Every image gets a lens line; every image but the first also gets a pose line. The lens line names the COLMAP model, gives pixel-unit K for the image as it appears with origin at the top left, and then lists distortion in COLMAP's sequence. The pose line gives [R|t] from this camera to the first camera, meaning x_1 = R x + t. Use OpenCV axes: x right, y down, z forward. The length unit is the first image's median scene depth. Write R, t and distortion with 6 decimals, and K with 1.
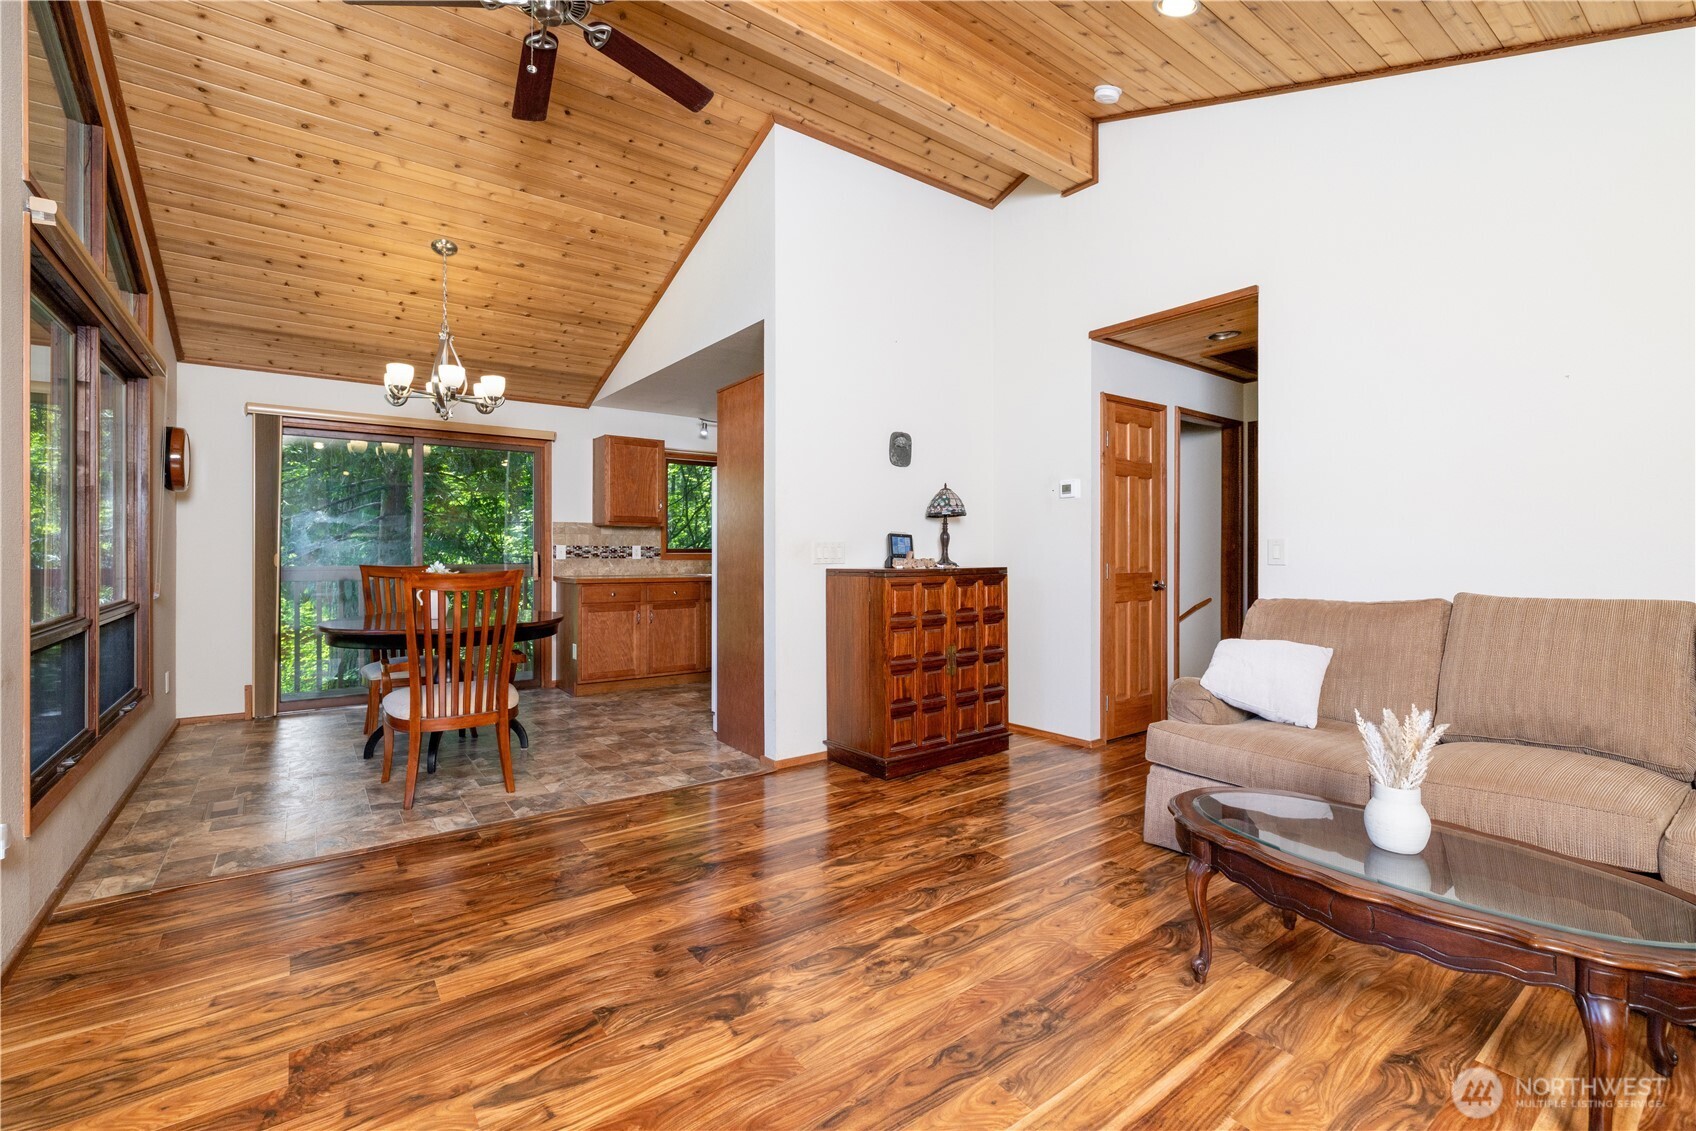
lens RADIAL K [[735.9, 0, 843.8], [0, 735.9, 553.9], [0, 0, 1]] dist [-0.001737, 0.000769]
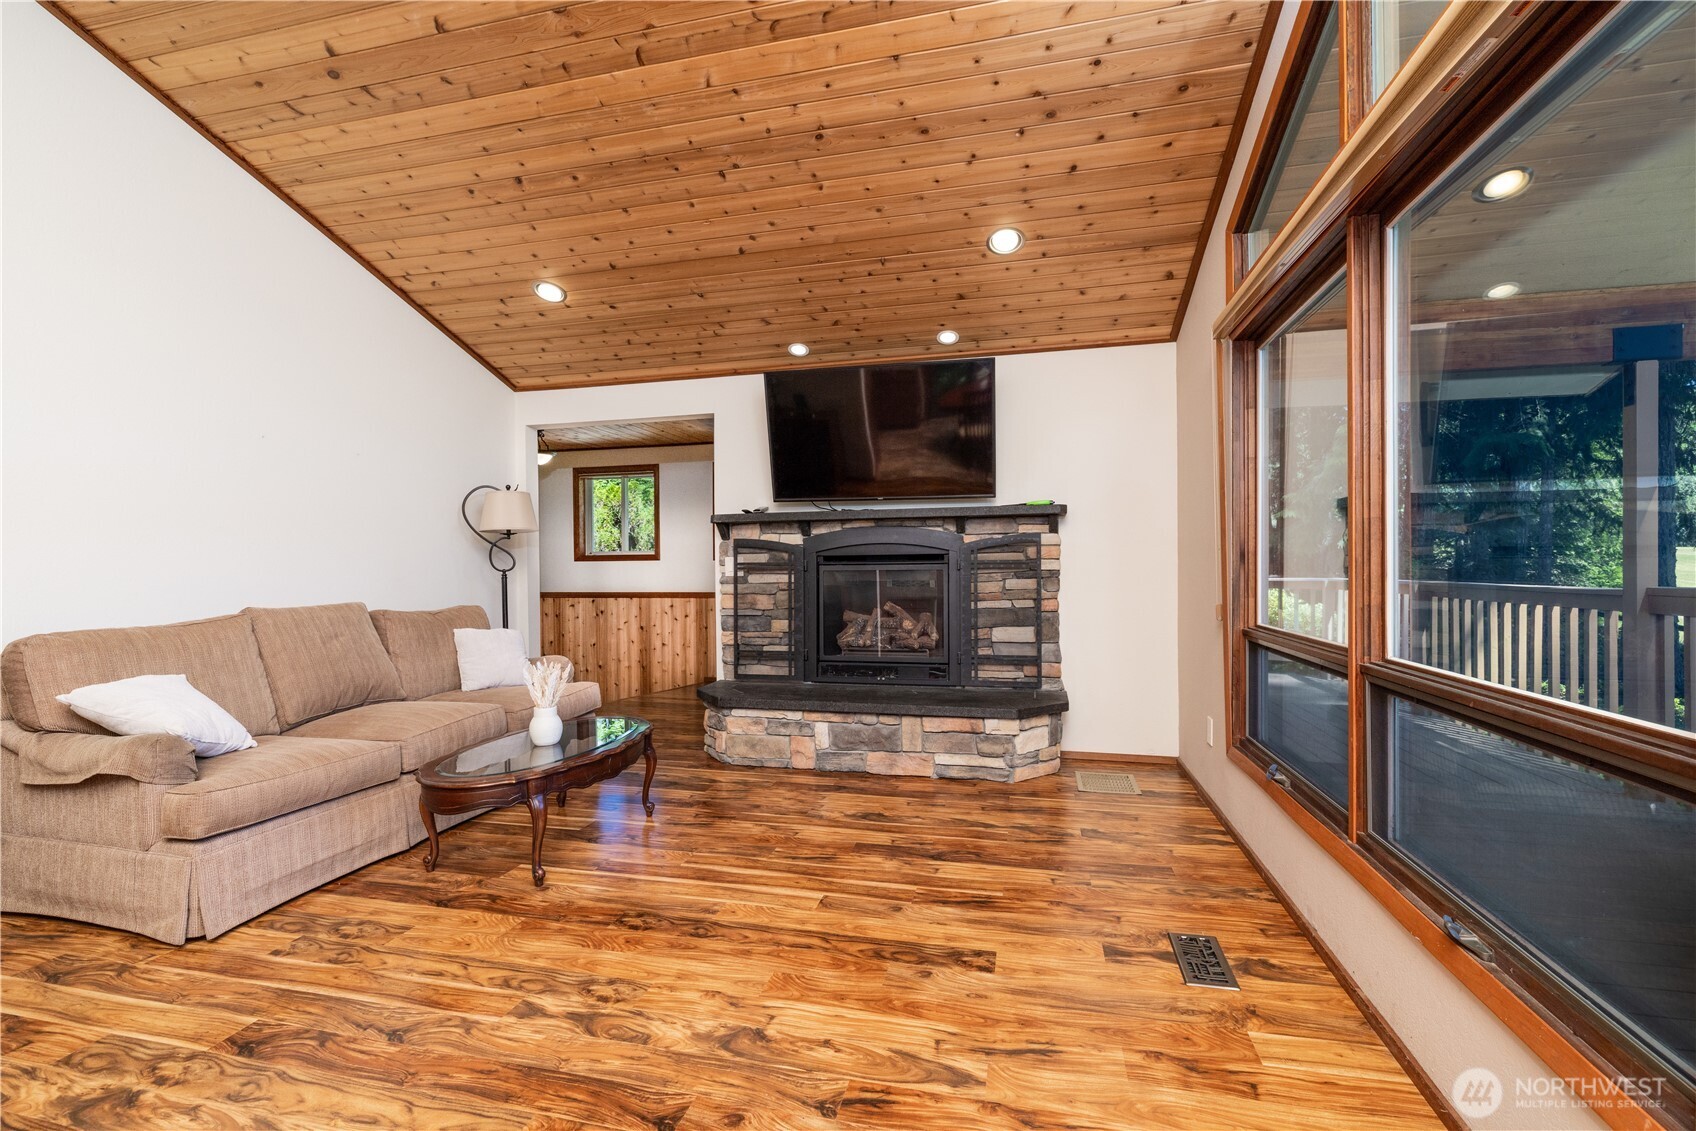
lens RADIAL K [[735.9, 0, 847.2], [0, 735.9, 571.0], [0, 0, 1]] dist [-0.001737, 0.000769]
pose [[-0.633427, 0.001116, 0.773802, -1.002599], [0.008764, 0.999945, 0.005732, -0.006050], [-0.773753, 0.010413, -0.633402, 1.518084]]
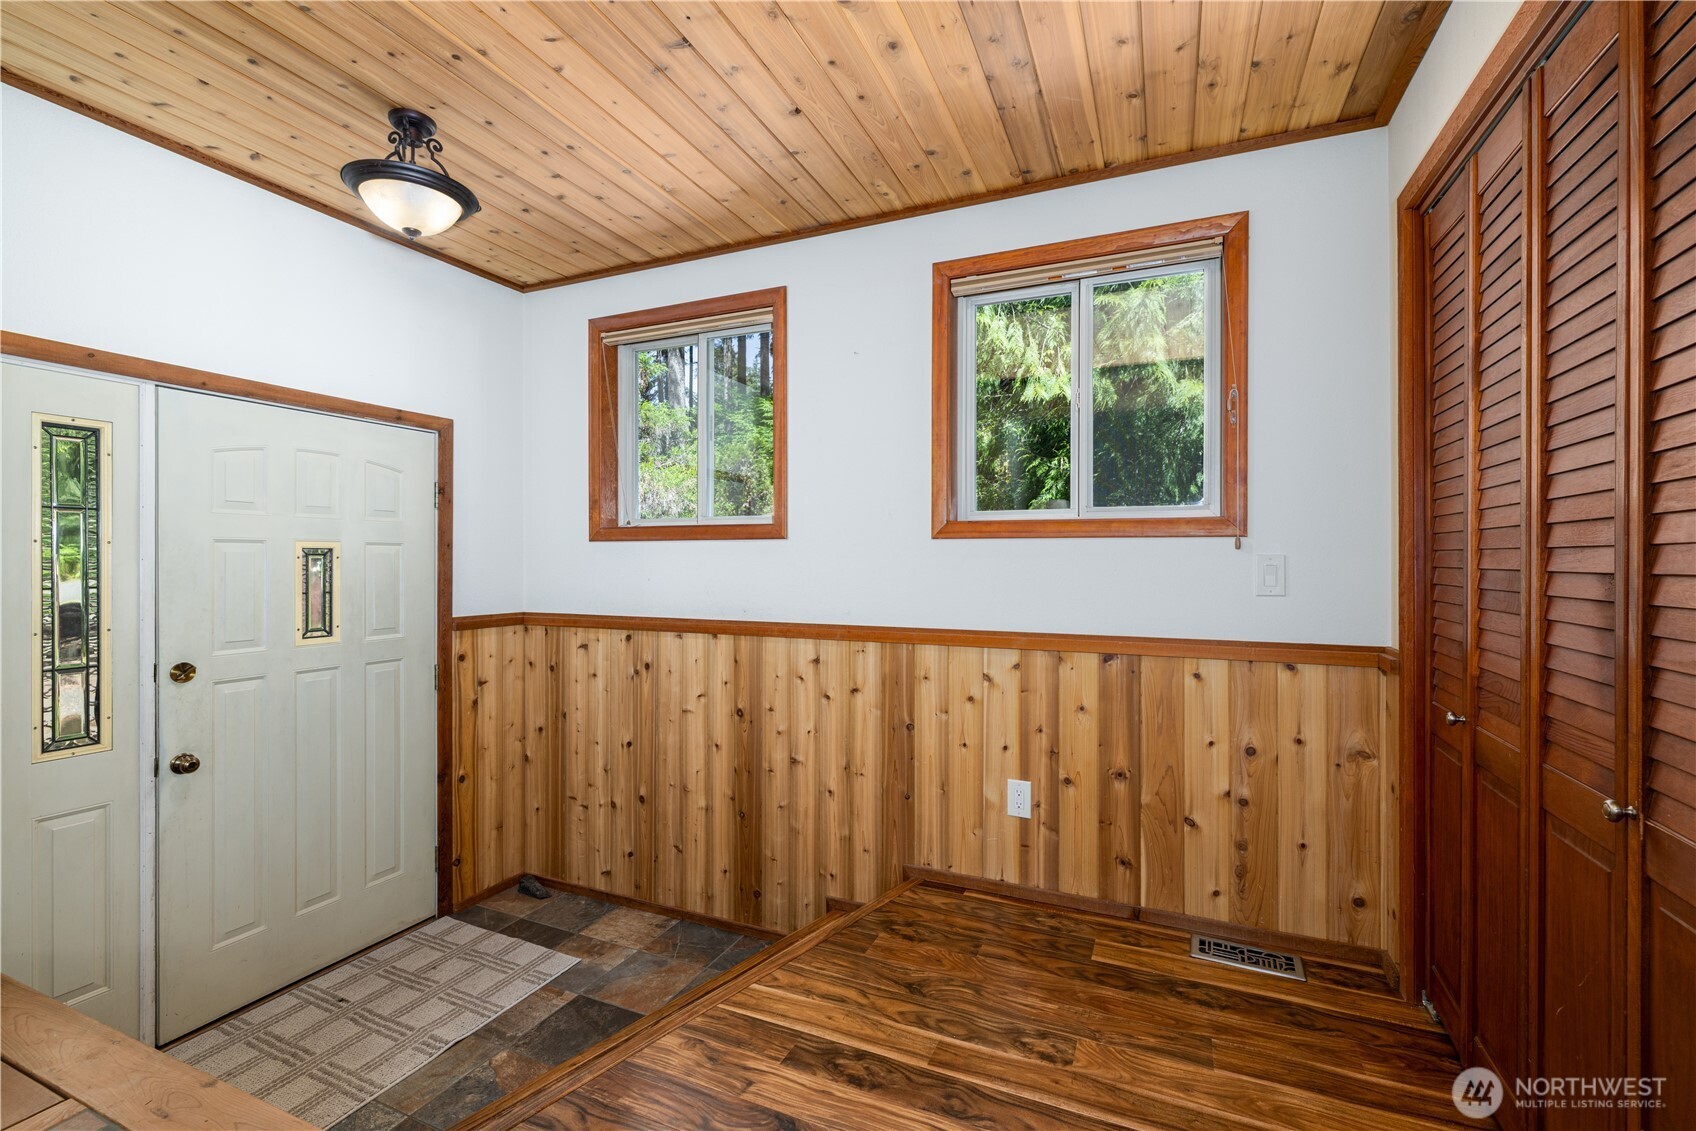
lens RADIAL K [[735.9, 0, 846.7], [0, 735.9, 559.1], [0, 0, 1]] dist [-0.001737, 0.000769]
pose [[-0.490001, -0.003382, 0.871715, -0.621530], [0.002012, 0.999985, 0.005010, -0.007591], [-0.871719, 0.004209, -0.489987, 1.338281]]
